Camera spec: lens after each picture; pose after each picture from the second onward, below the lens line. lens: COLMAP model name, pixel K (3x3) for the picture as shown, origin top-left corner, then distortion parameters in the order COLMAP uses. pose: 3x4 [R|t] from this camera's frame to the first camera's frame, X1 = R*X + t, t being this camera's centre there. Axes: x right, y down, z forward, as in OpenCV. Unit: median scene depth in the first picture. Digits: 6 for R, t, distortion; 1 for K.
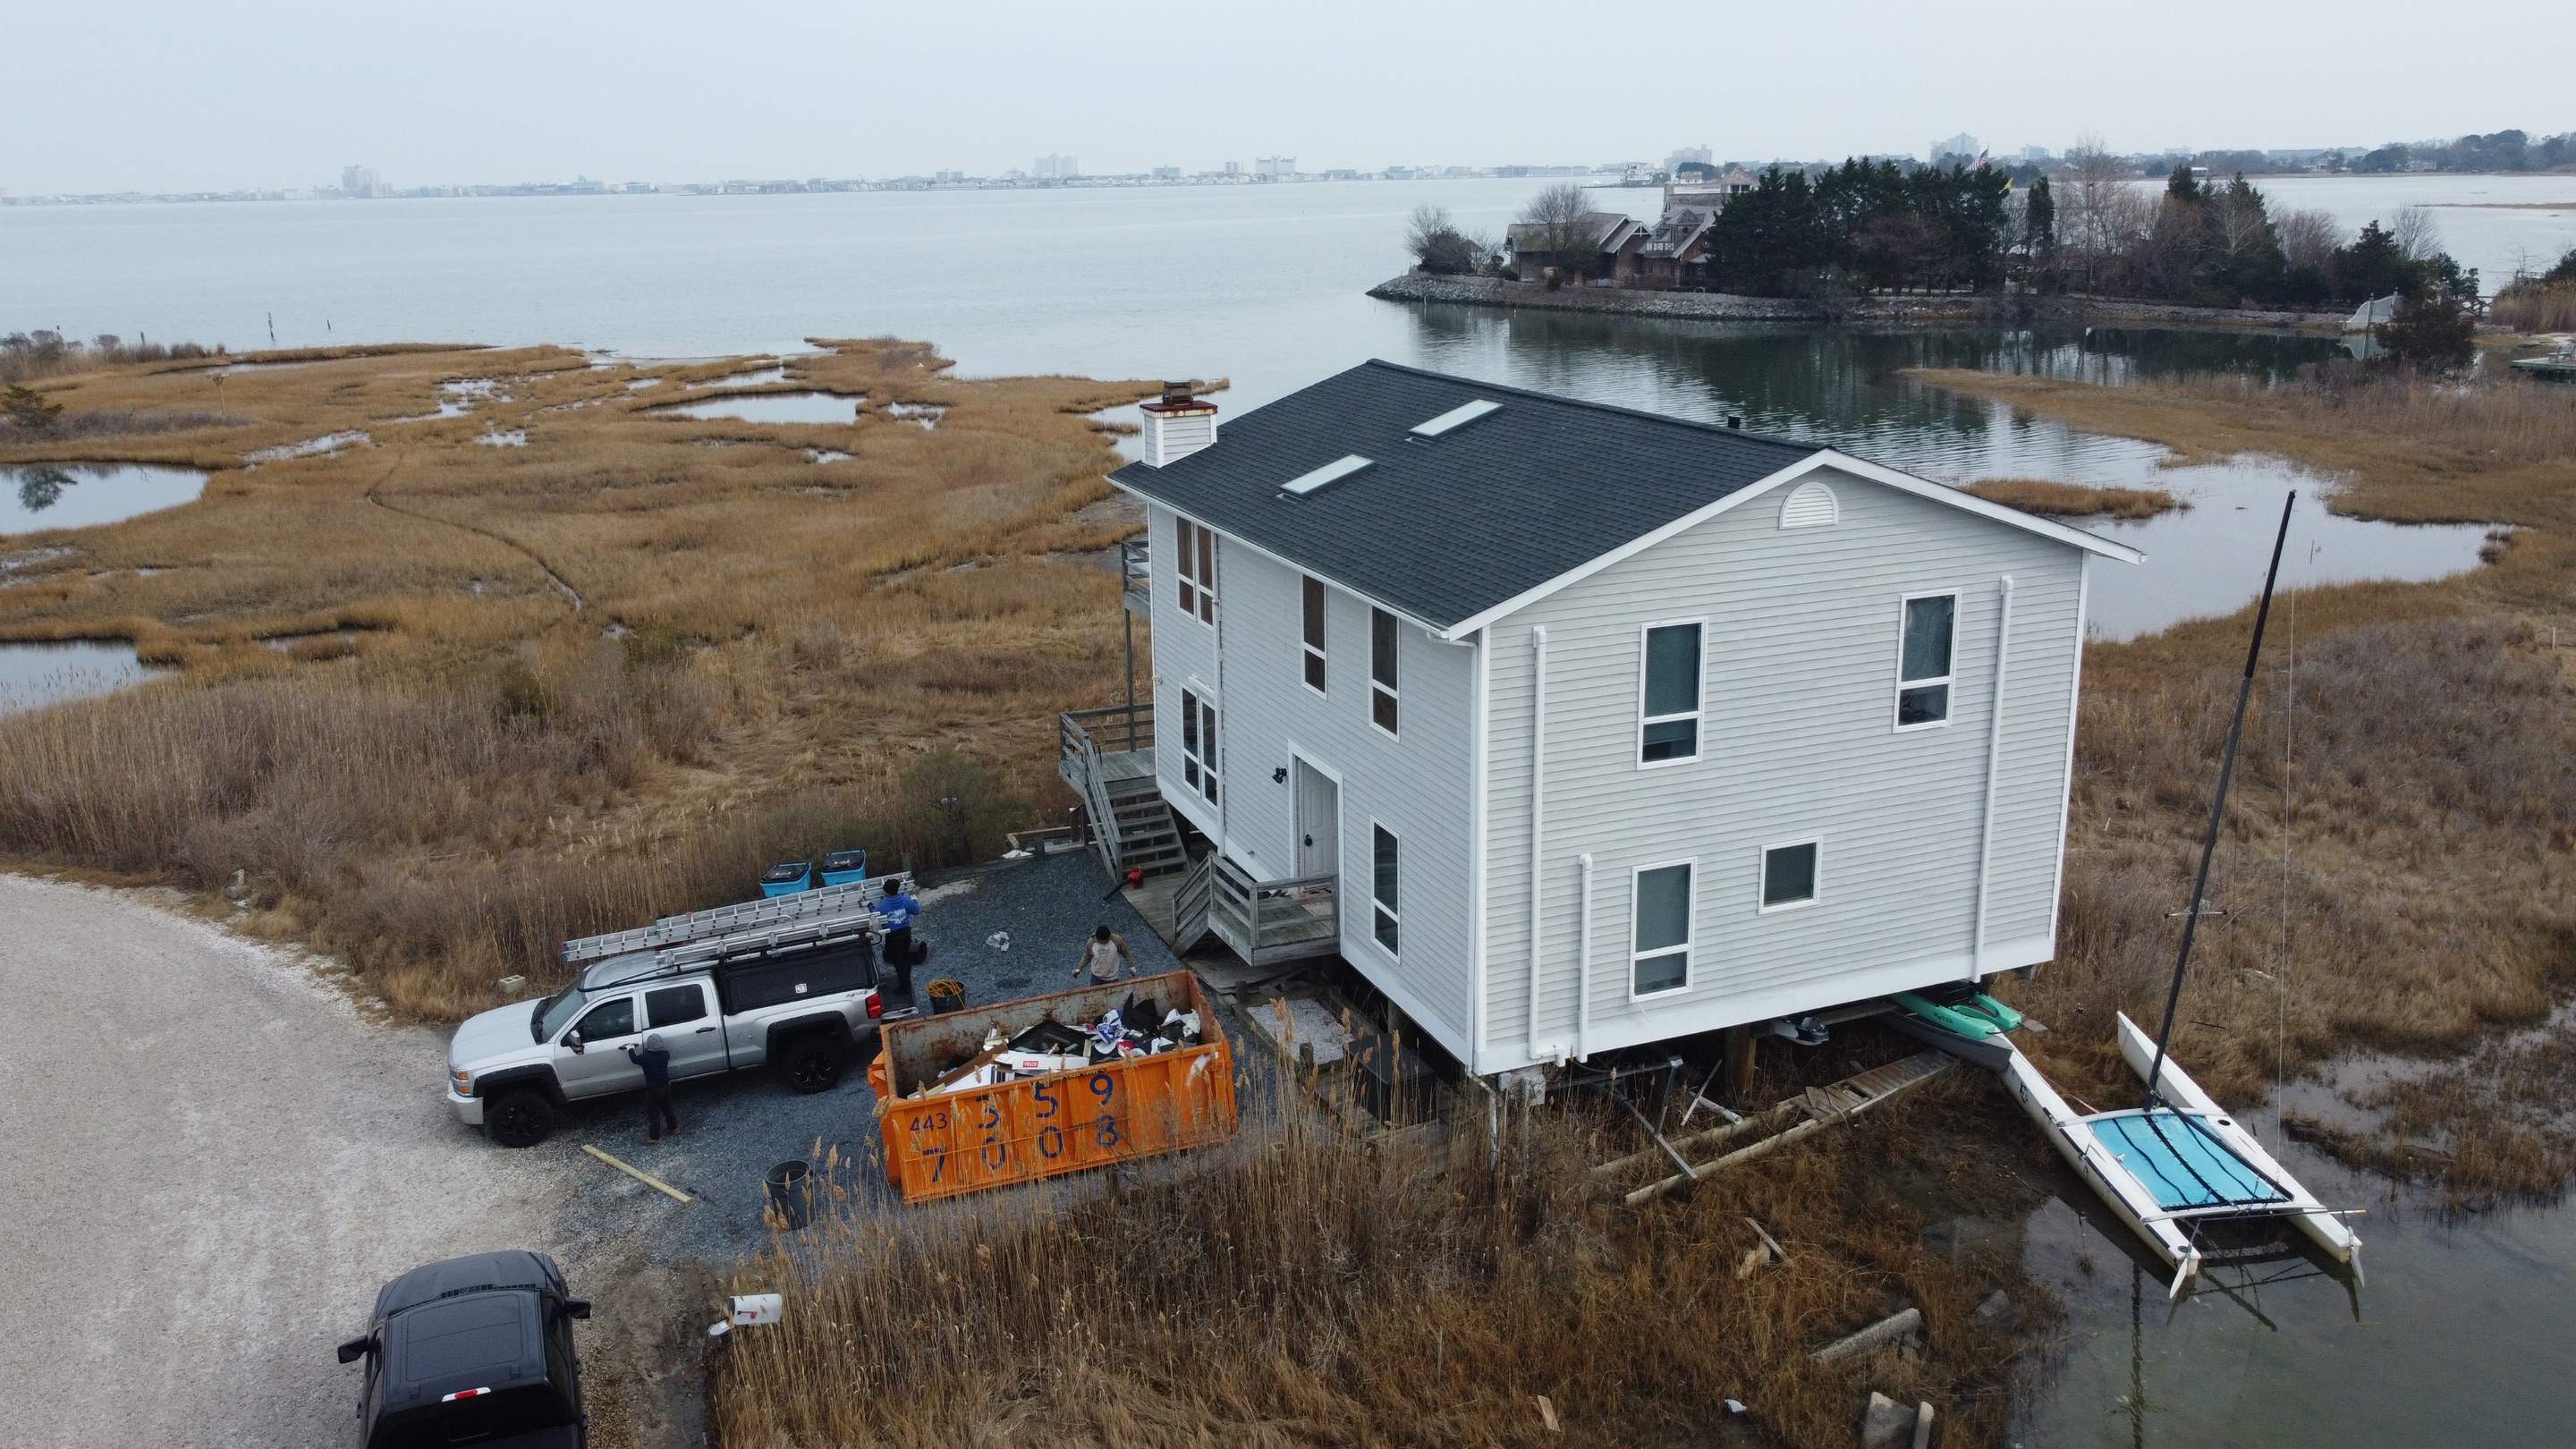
lens RADIAL K [[1957.5, 0, 1287.5], [0, 1957.5, 707.1], [0, 0, 1]] dist [0.001530, -0.003319]
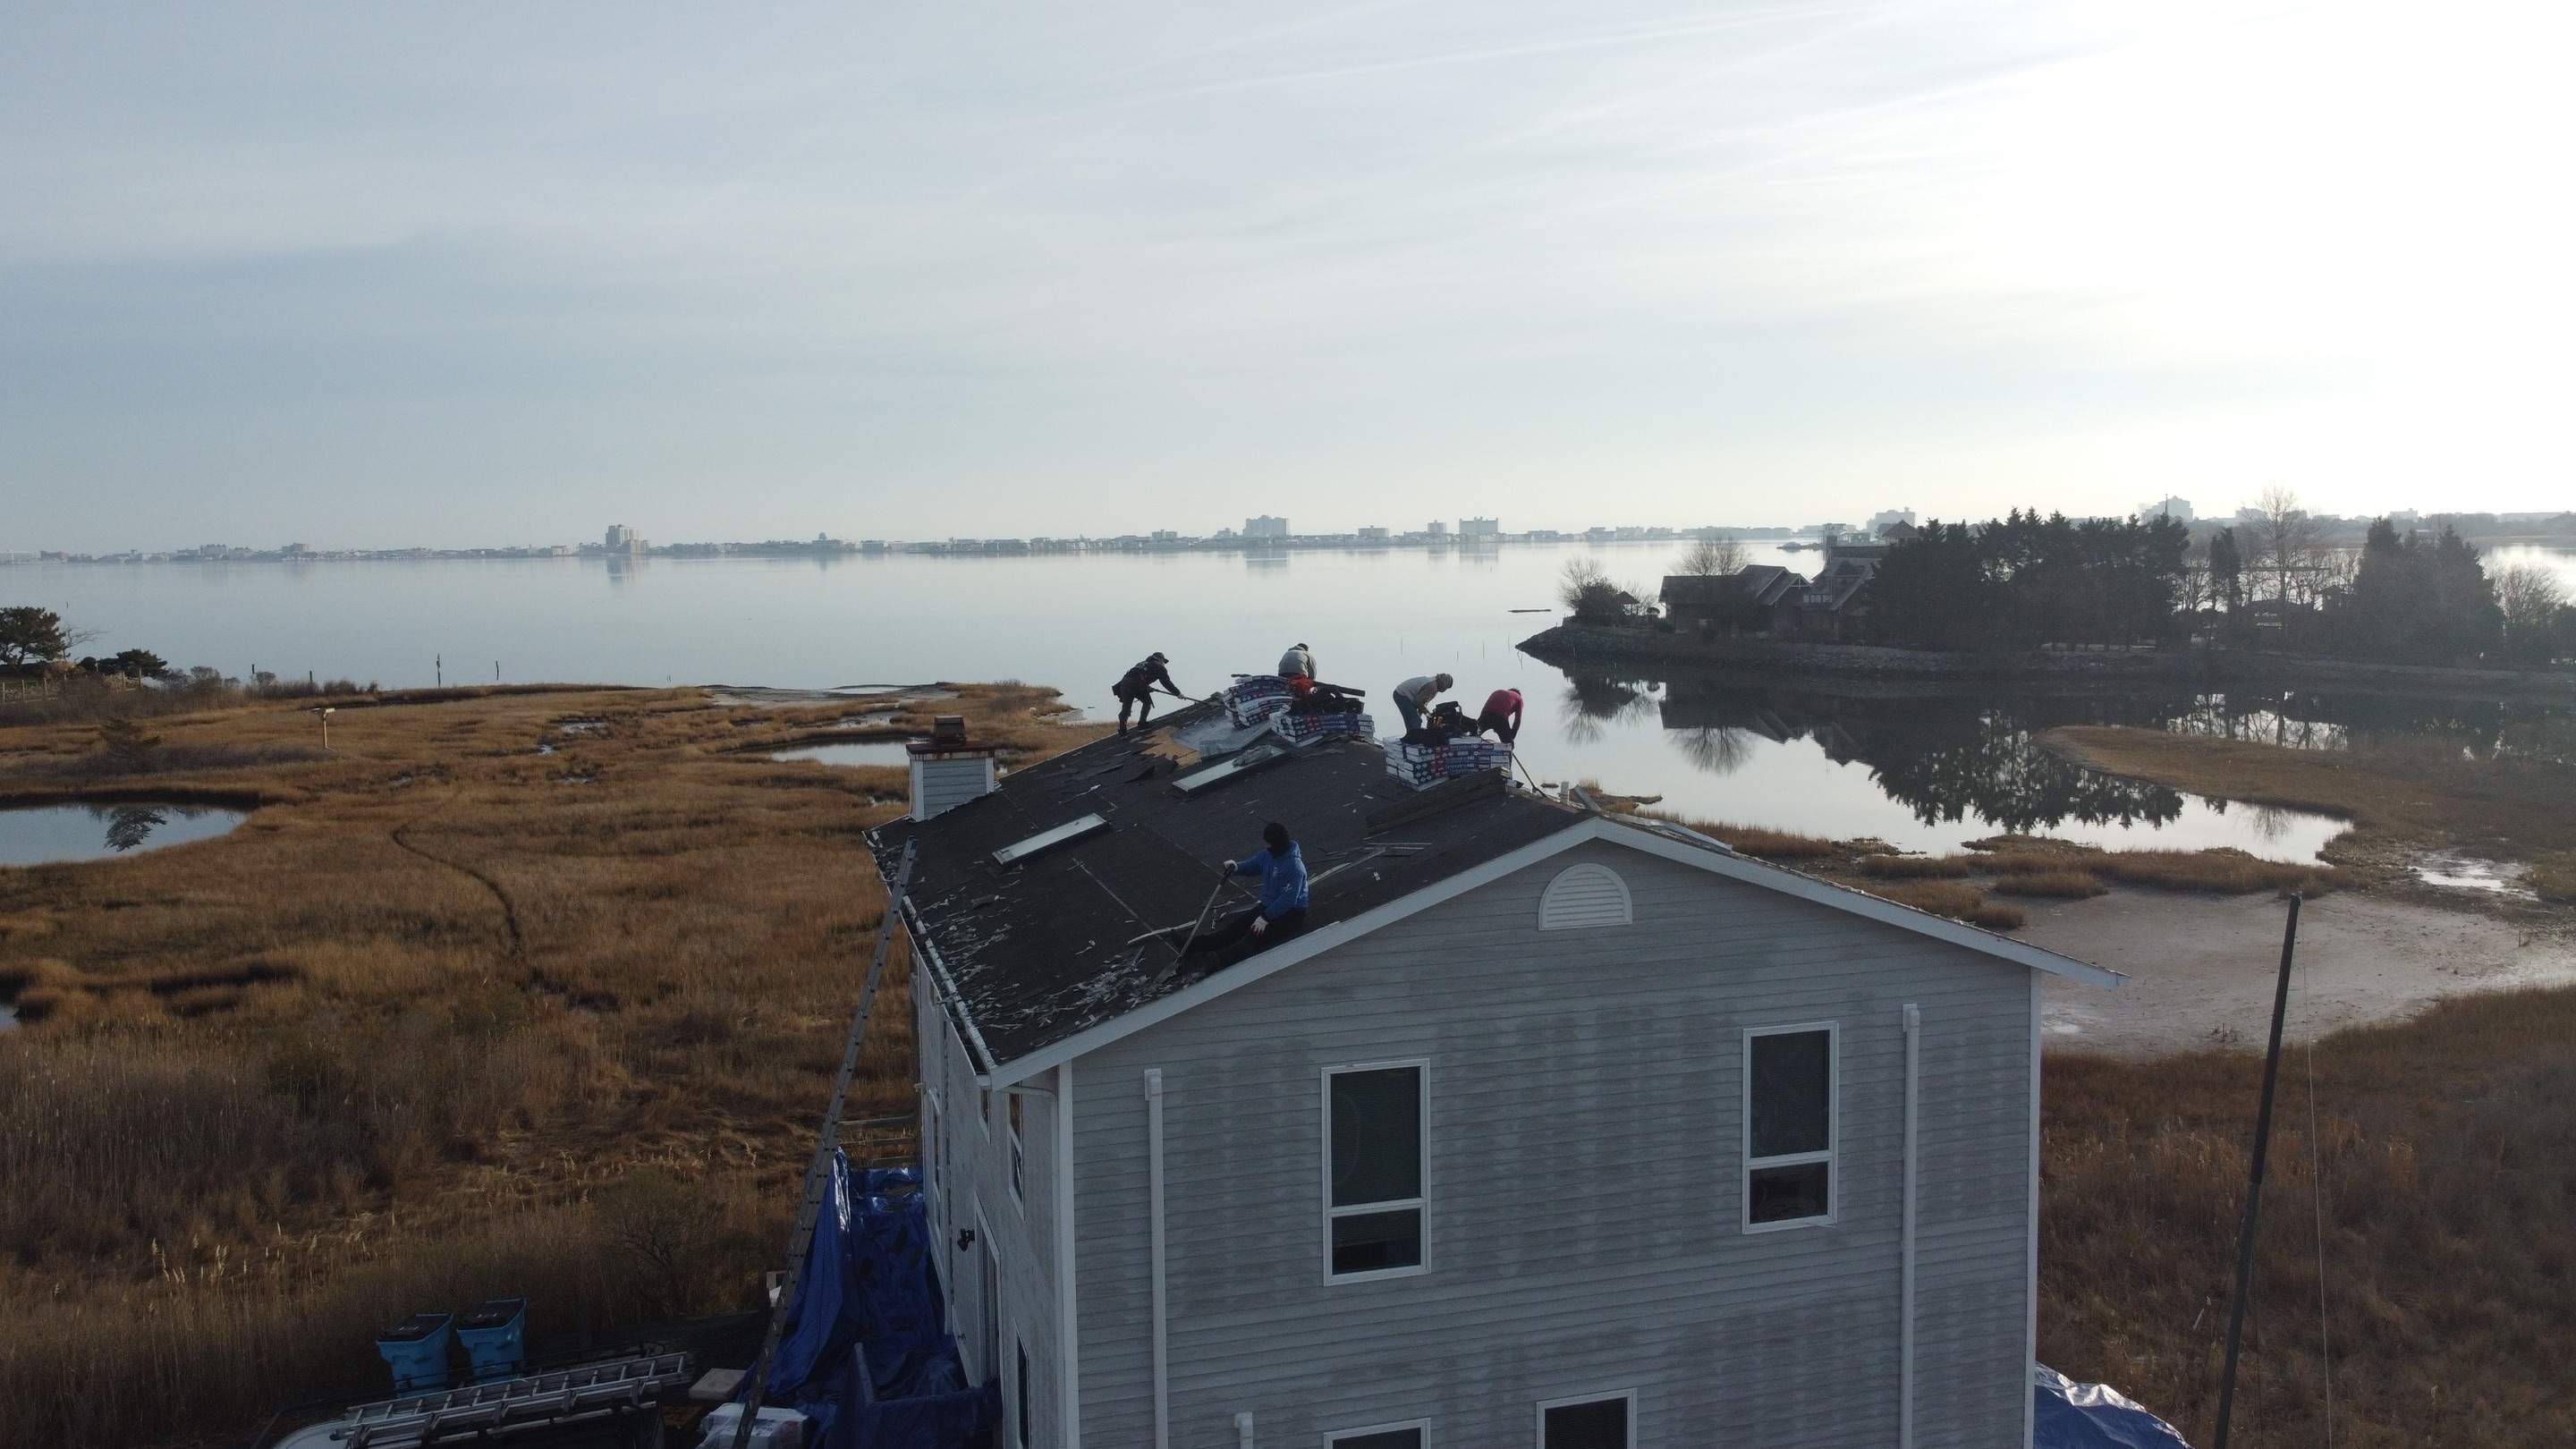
lens RADIAL K [[1957.5, 0, 1287.4], [0, 1957.5, 713.5], [0, 0, 1]] dist [0.001530, -0.003319]
pose [[0.994562, 0.011915, -0.103458, 0.043923], [-0.029732, 0.984573, -0.172428, -0.008464], [0.099807, 0.174567, 0.979574, 0.057592]]
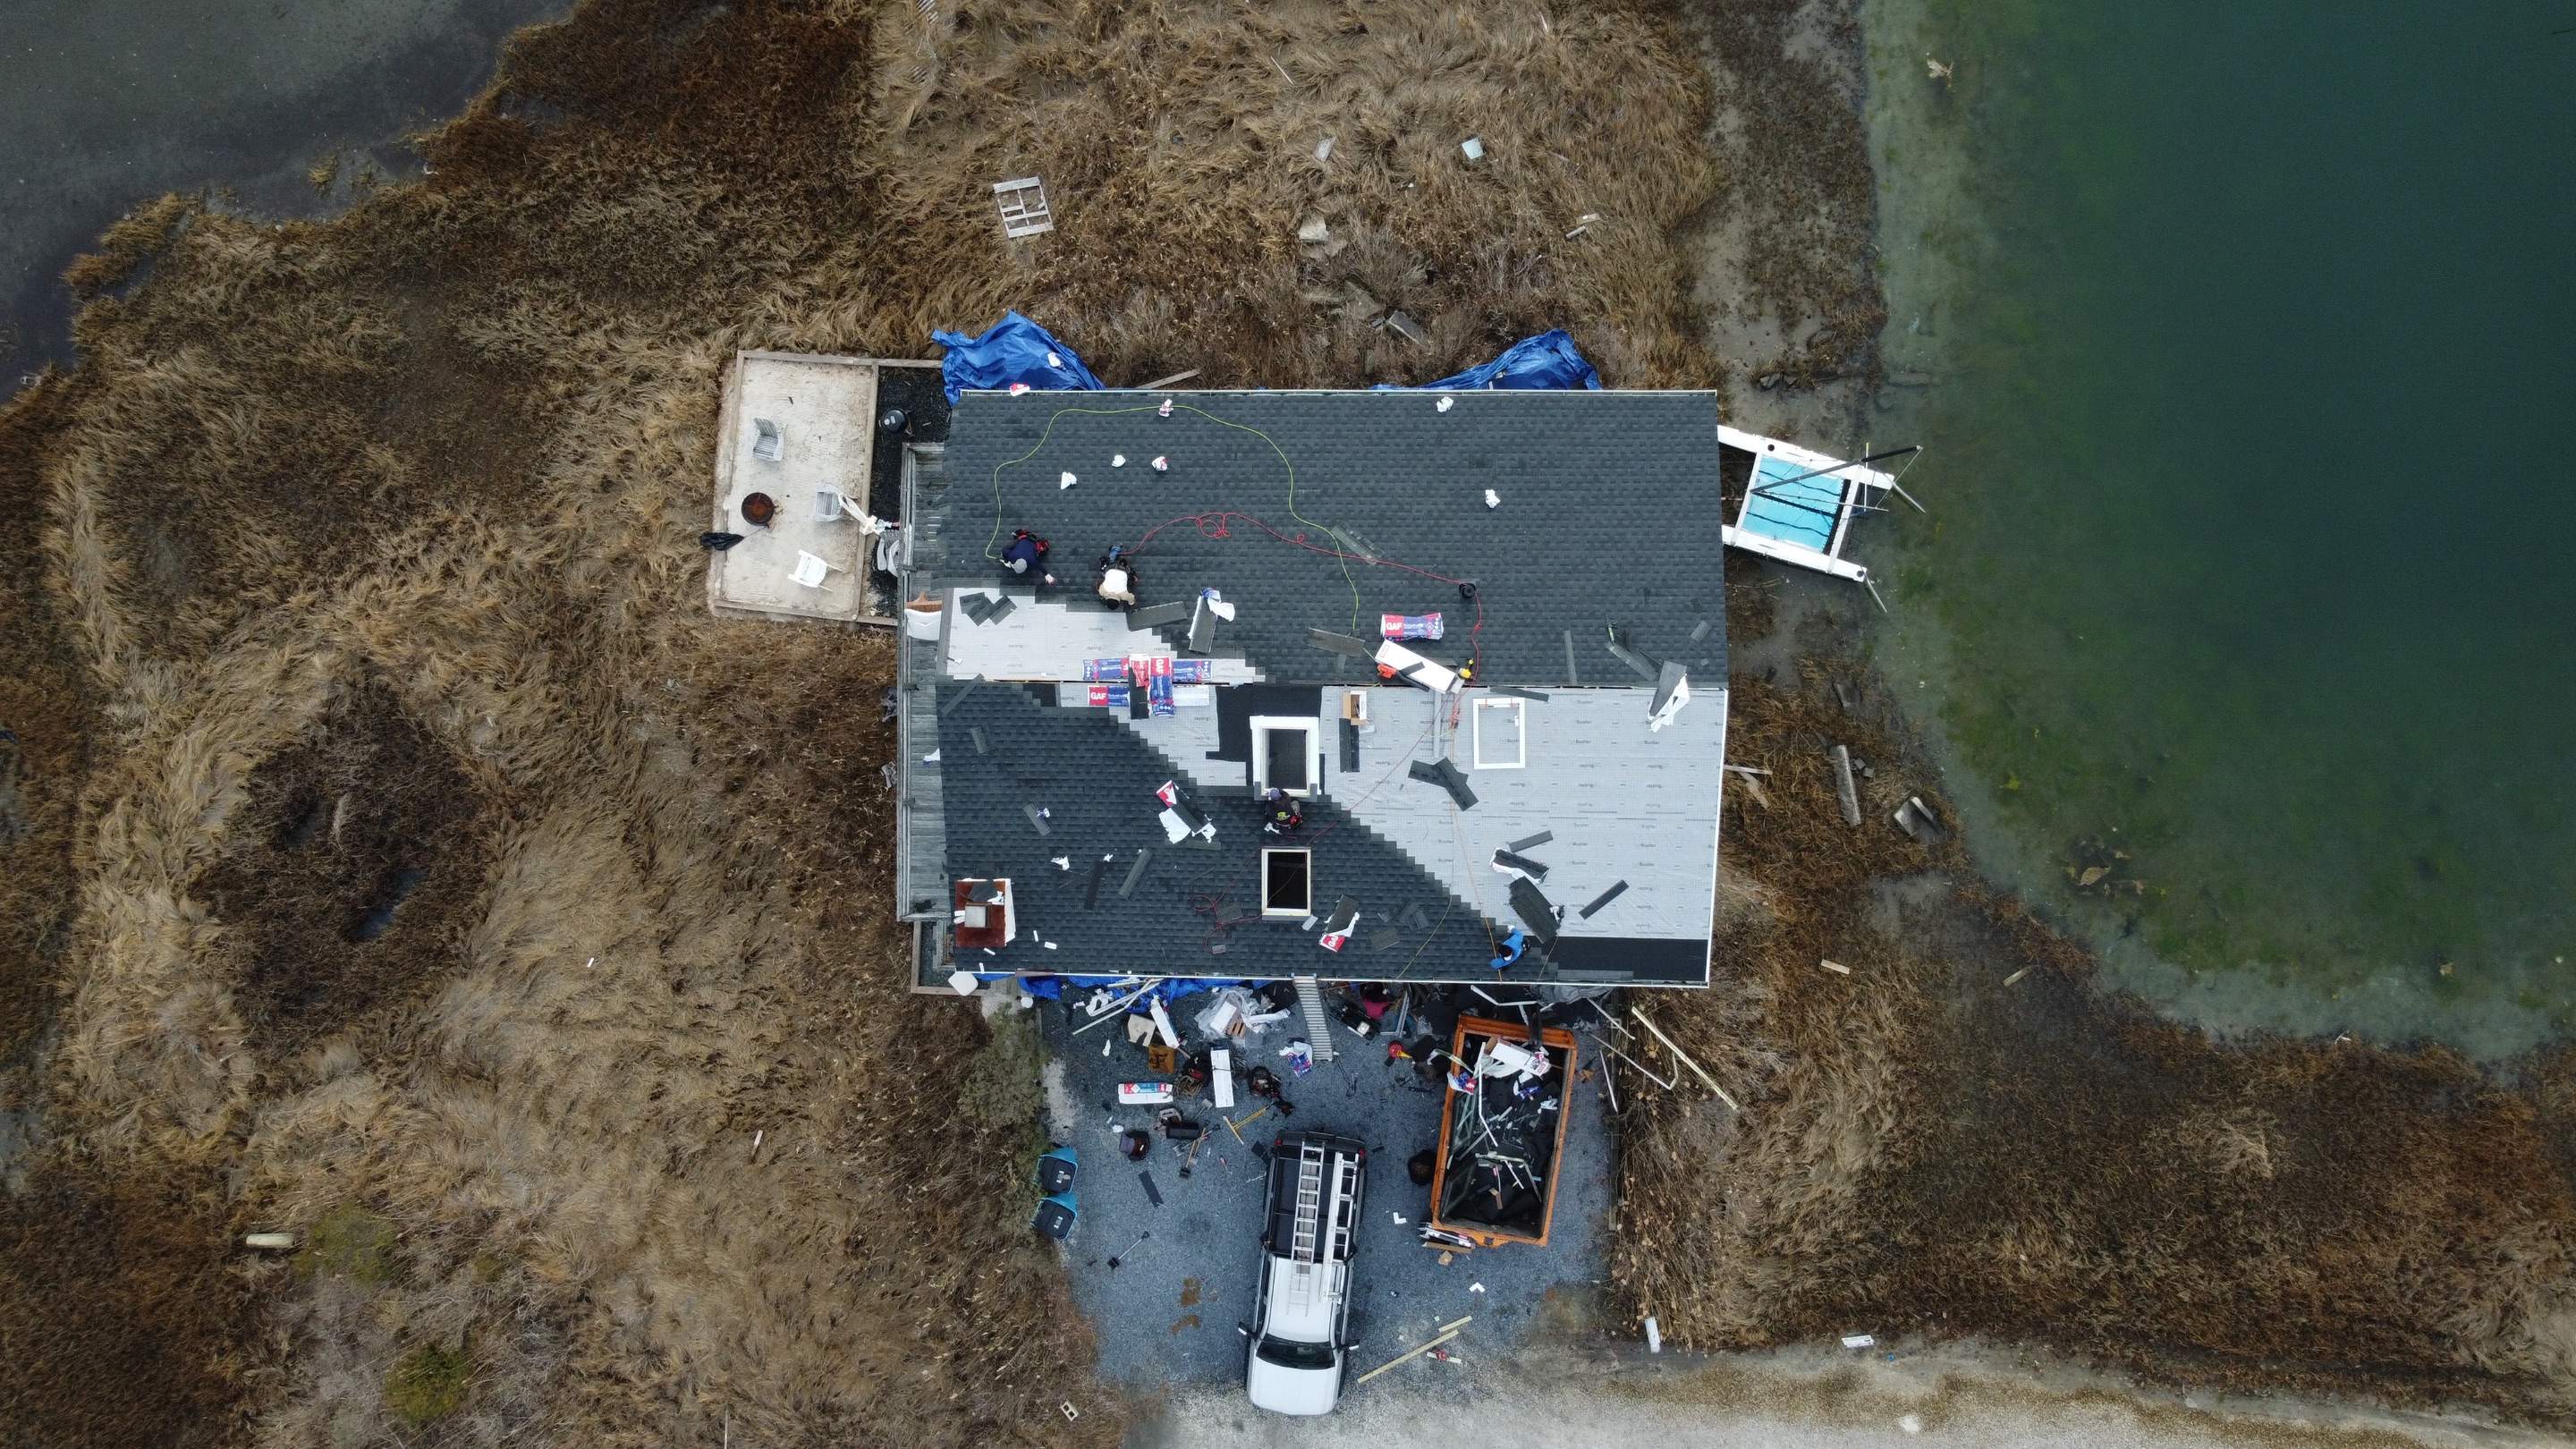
lens RADIAL K [[1957.5, 0, 1289.8], [0, 1957.5, 724.6], [0, 0, 1]] dist [0.001530, -0.003319]
pose [[0.383107, -0.923676, -0.007138, 0.026072], [0.290684, 0.113223, 0.950097, -0.281642], [-0.876774, -0.366064, 0.311874, 0.153420]]
